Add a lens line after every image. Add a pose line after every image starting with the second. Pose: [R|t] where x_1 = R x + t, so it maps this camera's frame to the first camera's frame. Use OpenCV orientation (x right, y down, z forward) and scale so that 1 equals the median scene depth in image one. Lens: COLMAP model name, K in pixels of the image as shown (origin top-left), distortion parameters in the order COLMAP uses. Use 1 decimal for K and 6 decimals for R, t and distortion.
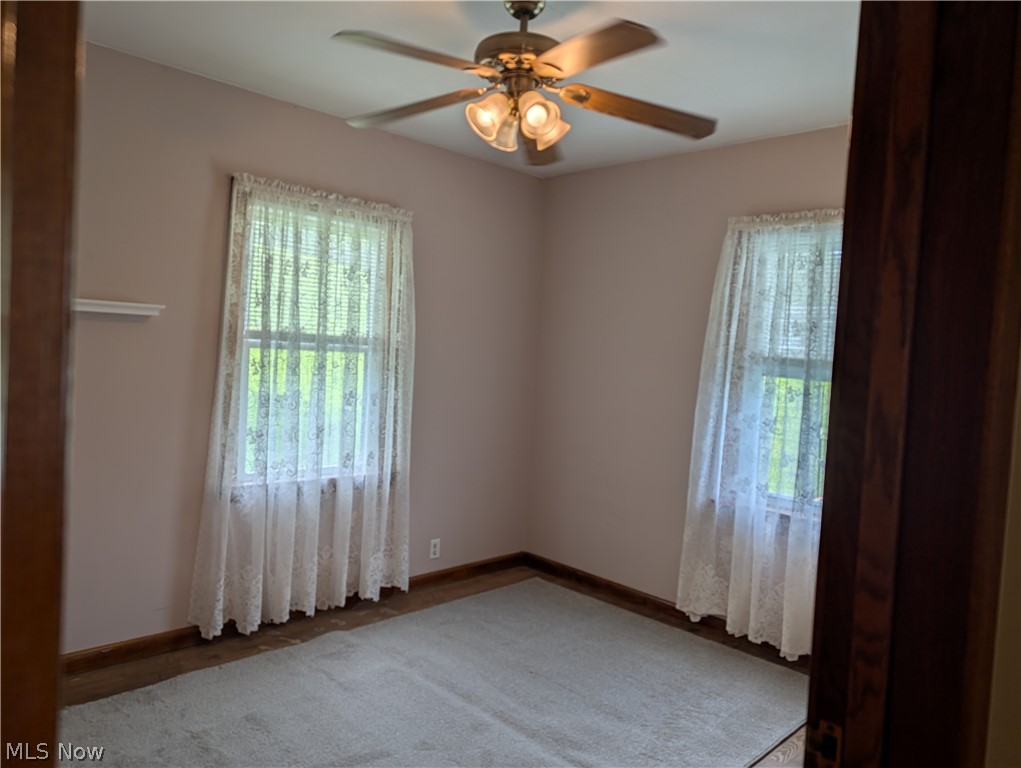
lens RADIAL K [[727.7, 0, 509.8], [0, 727.7, 386.1], [0, 0, 1]] dist [0.024192, -0.022558]
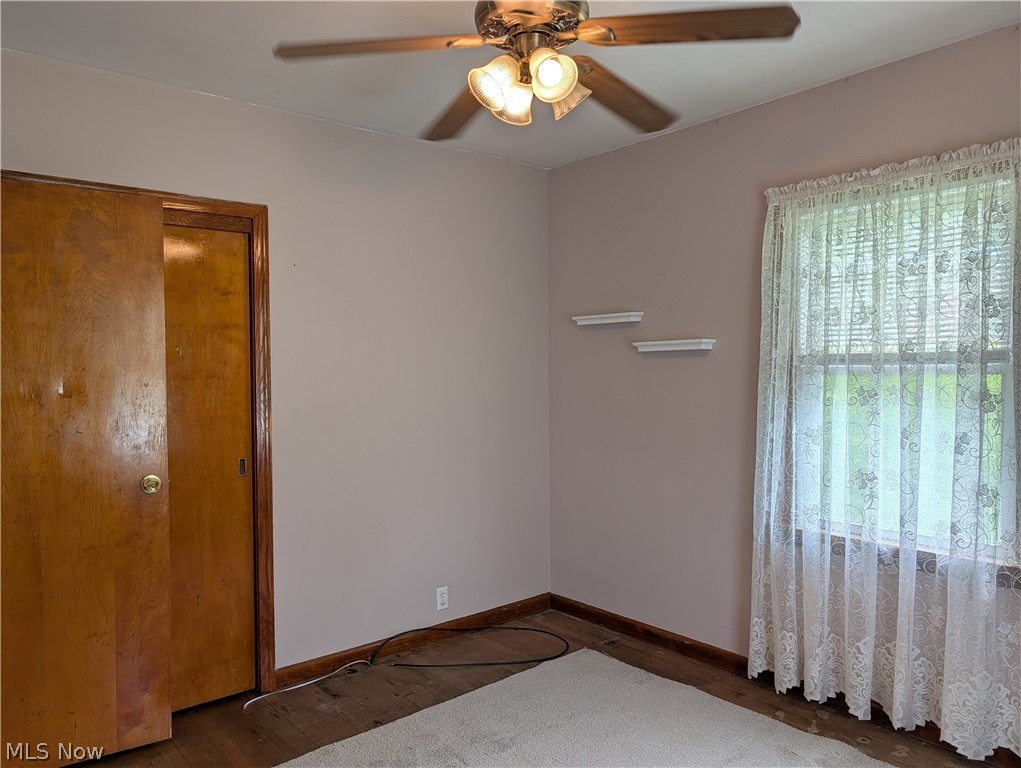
lens RADIAL K [[727.7, 0, 509.8], [0, 727.7, 386.1], [0, 0, 1]] dist [0.024192, -0.022558]
pose [[-0.075819, -0.032076, -0.996606, 0.564888], [-0.044029, 0.998615, -0.028792, 0.003772], [0.996149, 0.041696, -0.077126, 0.713643]]
